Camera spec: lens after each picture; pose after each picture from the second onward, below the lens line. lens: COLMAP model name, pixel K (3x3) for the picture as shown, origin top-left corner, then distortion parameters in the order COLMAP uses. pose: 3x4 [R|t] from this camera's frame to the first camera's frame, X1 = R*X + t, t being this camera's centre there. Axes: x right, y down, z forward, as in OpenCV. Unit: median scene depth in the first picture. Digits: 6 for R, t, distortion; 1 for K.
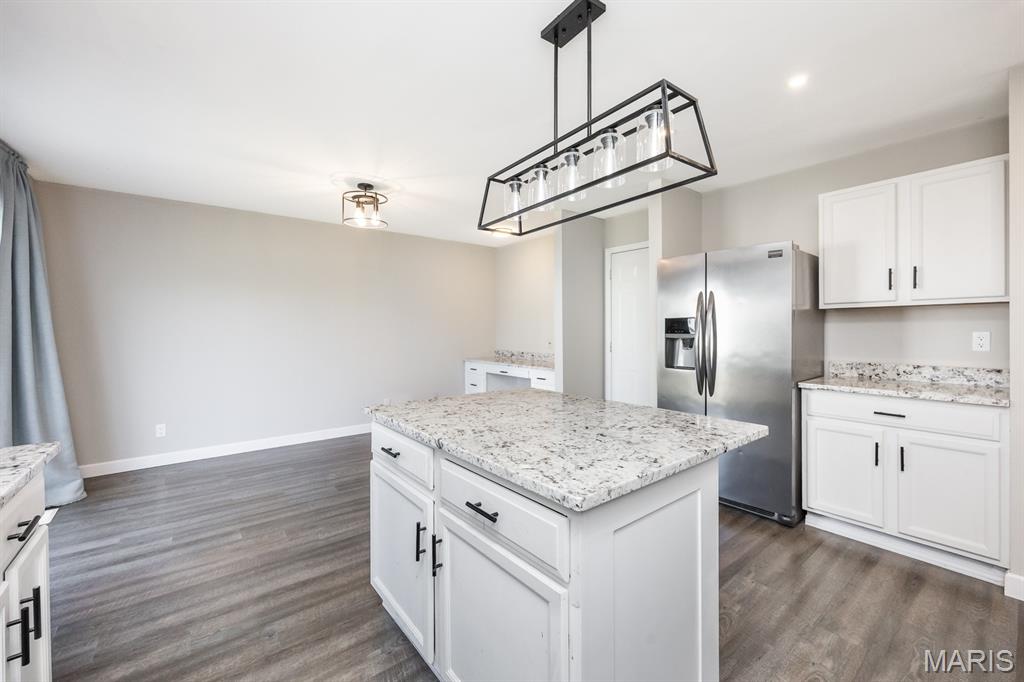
lens RADIAL K [[407.2, 0, 508.5], [0, 407.2, 335.1], [0, 0, 1]] dist [-0.005520, 0.000113]
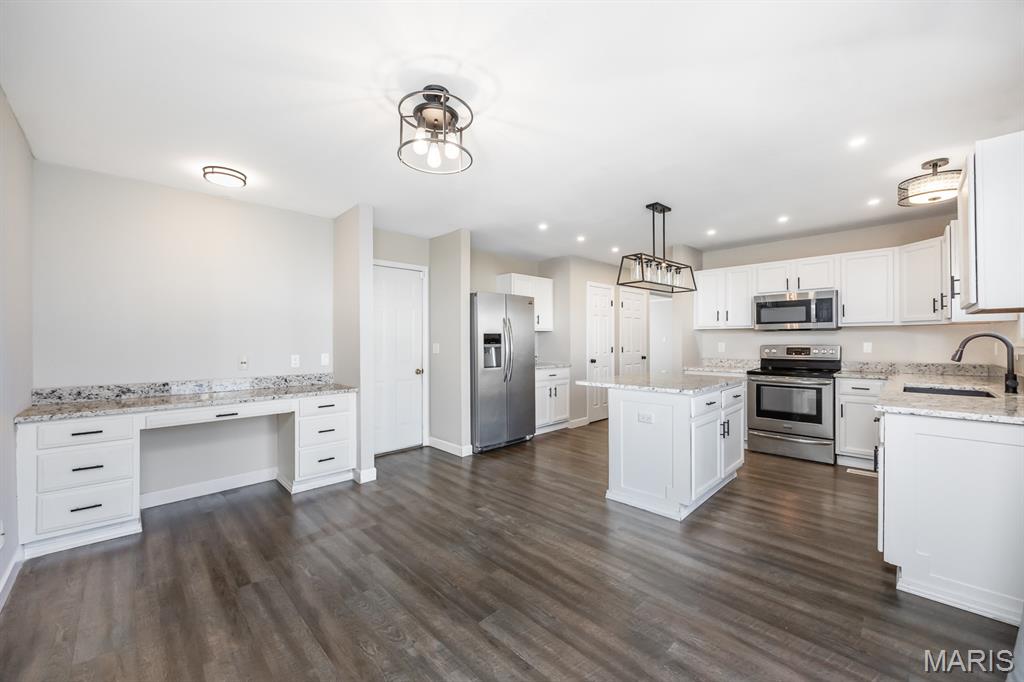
lens RADIAL K [[407.2, 0, 507.5], [0, 407.2, 337.1], [0, 0, 1]] dist [-0.005520, 0.000113]
pose [[-0.109892, 0.011181, 0.993881, -1.425223], [0.019195, 0.999774, -0.009125, -0.018293], [-0.993758, 0.018075, -0.110082, 1.459291]]
